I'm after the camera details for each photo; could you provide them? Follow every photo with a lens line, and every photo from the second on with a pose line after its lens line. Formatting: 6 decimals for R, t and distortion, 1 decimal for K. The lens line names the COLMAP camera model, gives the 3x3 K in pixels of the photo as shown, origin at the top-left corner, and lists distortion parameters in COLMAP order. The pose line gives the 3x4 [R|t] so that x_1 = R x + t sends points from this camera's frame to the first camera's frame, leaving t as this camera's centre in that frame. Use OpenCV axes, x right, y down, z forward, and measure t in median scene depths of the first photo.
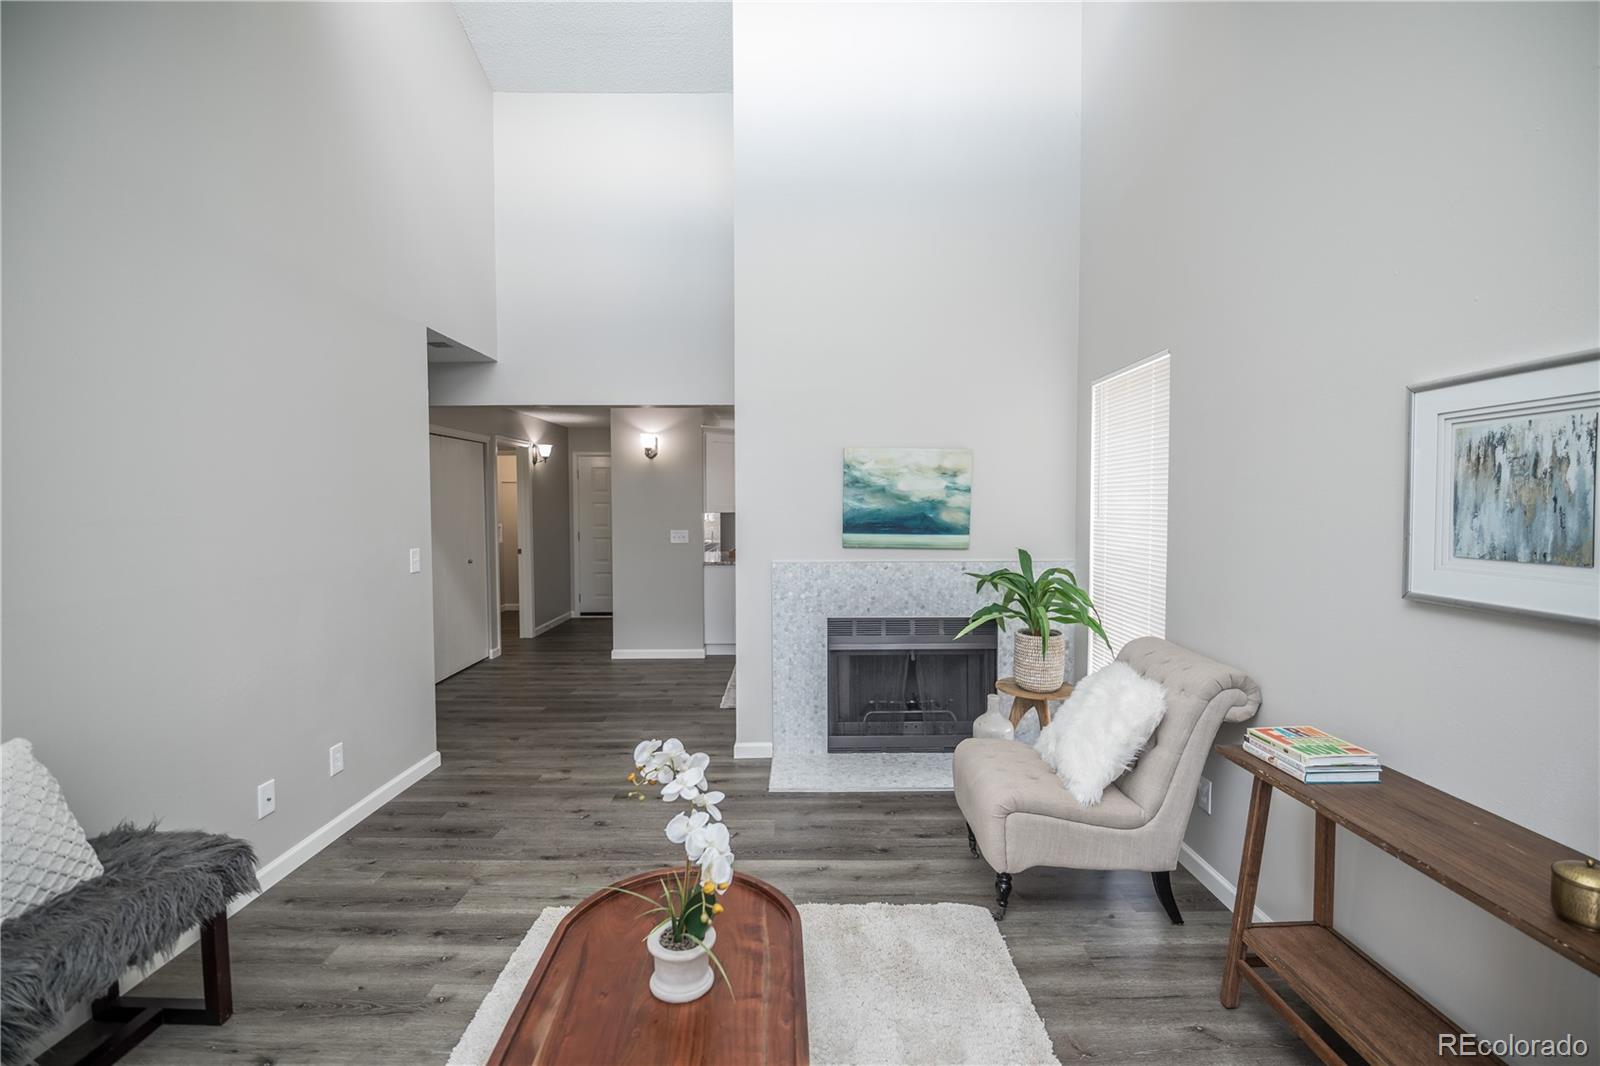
lens RADIAL K [[701.0, 0, 796.2], [0, 701.0, 531.9], [0, 0, 1]] dist [-0.000404, -0.009517]
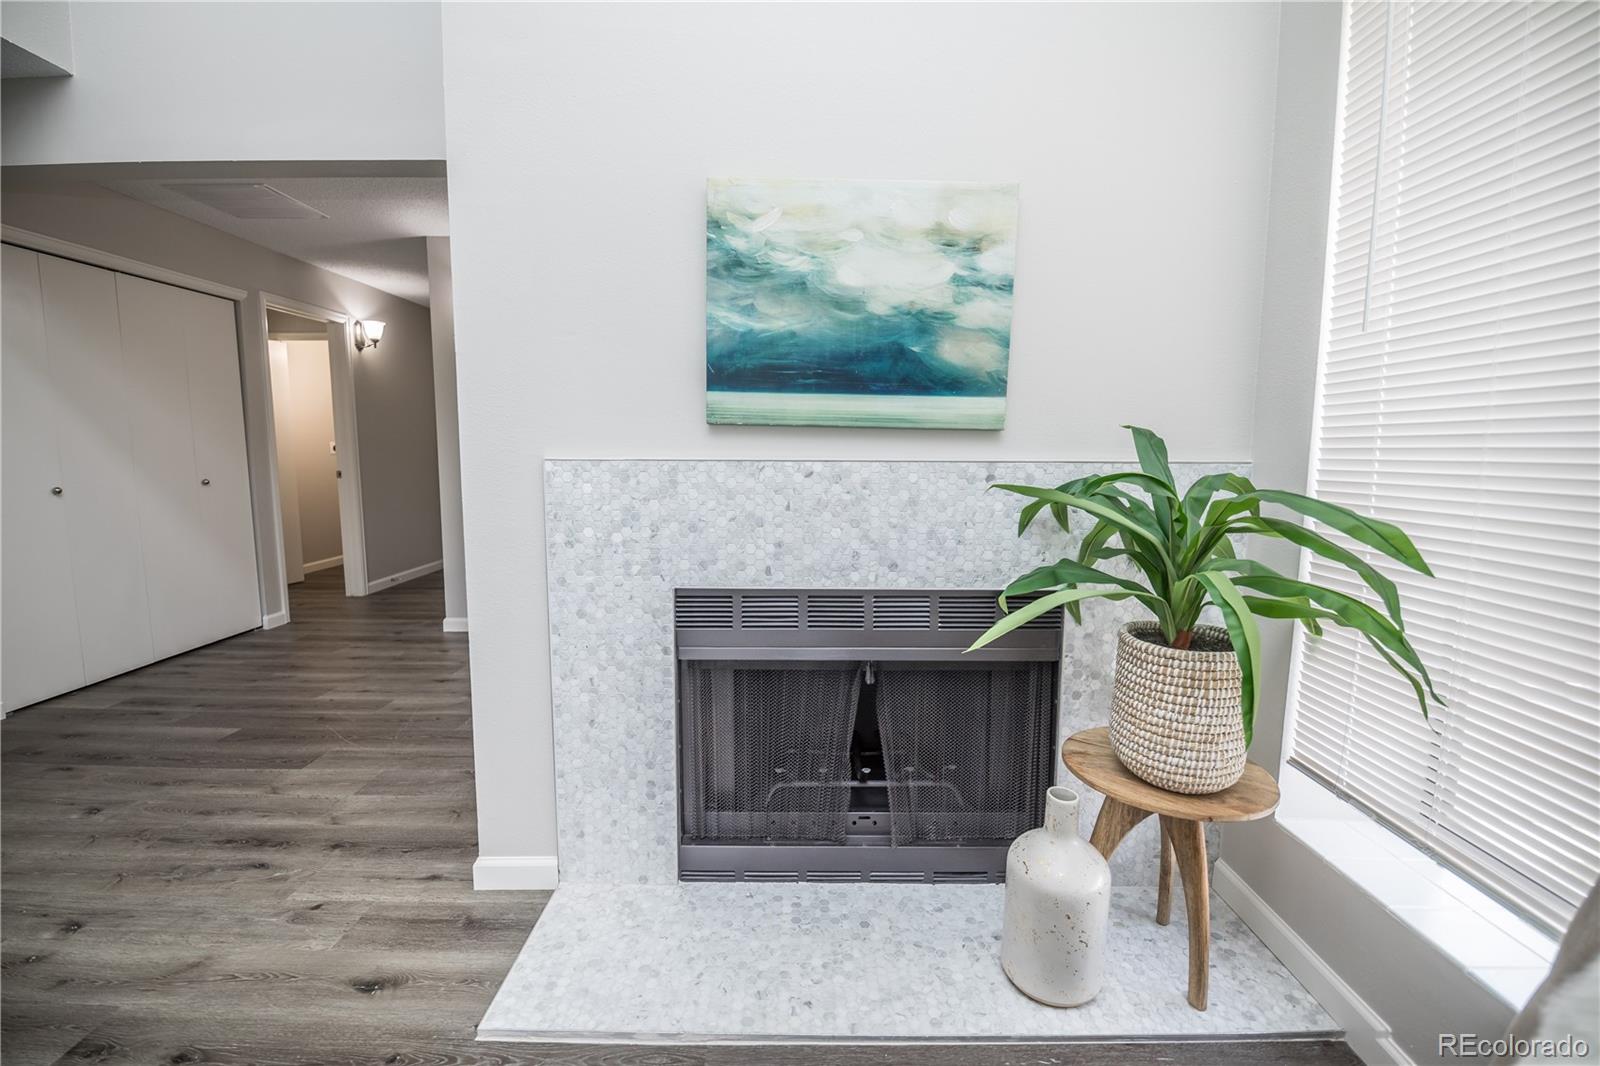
lens RADIAL K [[701.0, 0, 796.2], [0, 701.0, 531.9], [0, 0, 1]] dist [-0.000404, -0.009517]
pose [[0.999957, 0.008747, 0.002963, 0.119605], [-0.008948, 0.997044, 0.076309, 0.053932], [-0.002286, -0.076332, 0.997080, 0.569956]]
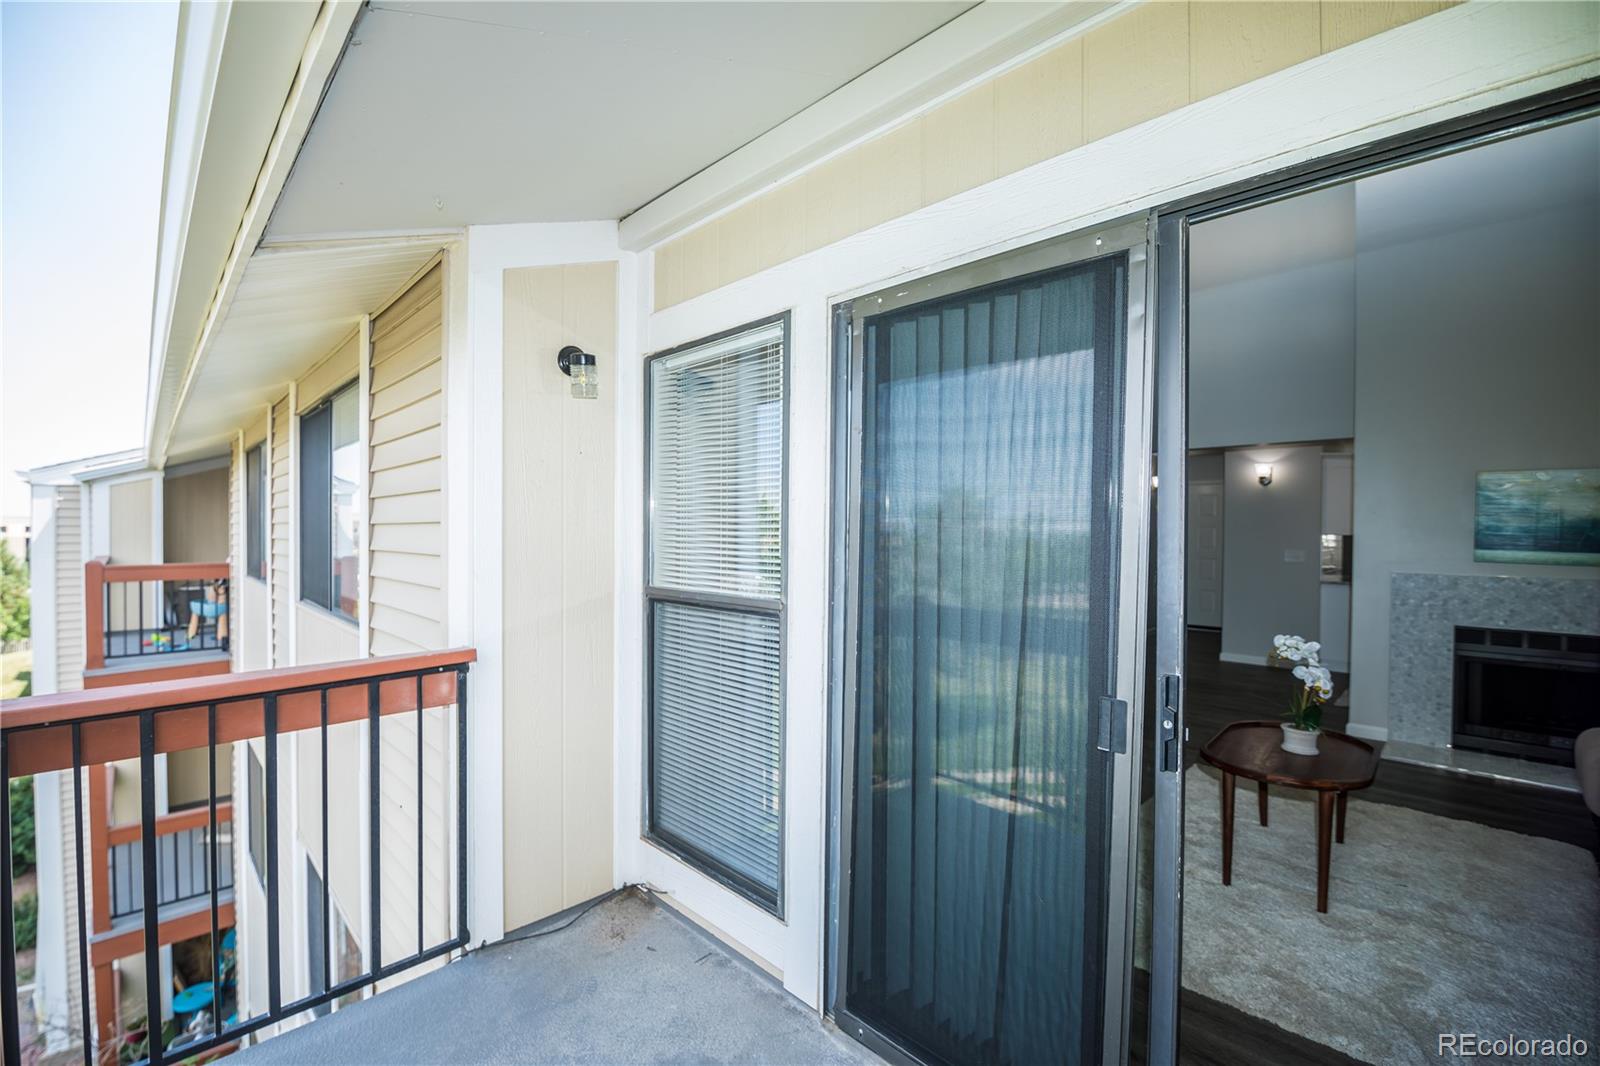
lens RADIAL K [[682.6, 0, 804.2], [0, 682.6, 537.1], [0, 0, 1]] dist [-0.001198, -0.009806]
pose [[0.708389, 0.016291, -0.705634, 0.068249], [-0.037678, 0.999181, -0.014757, 0.038042], [0.704816, 0.037040, 0.708423, -0.488132]]
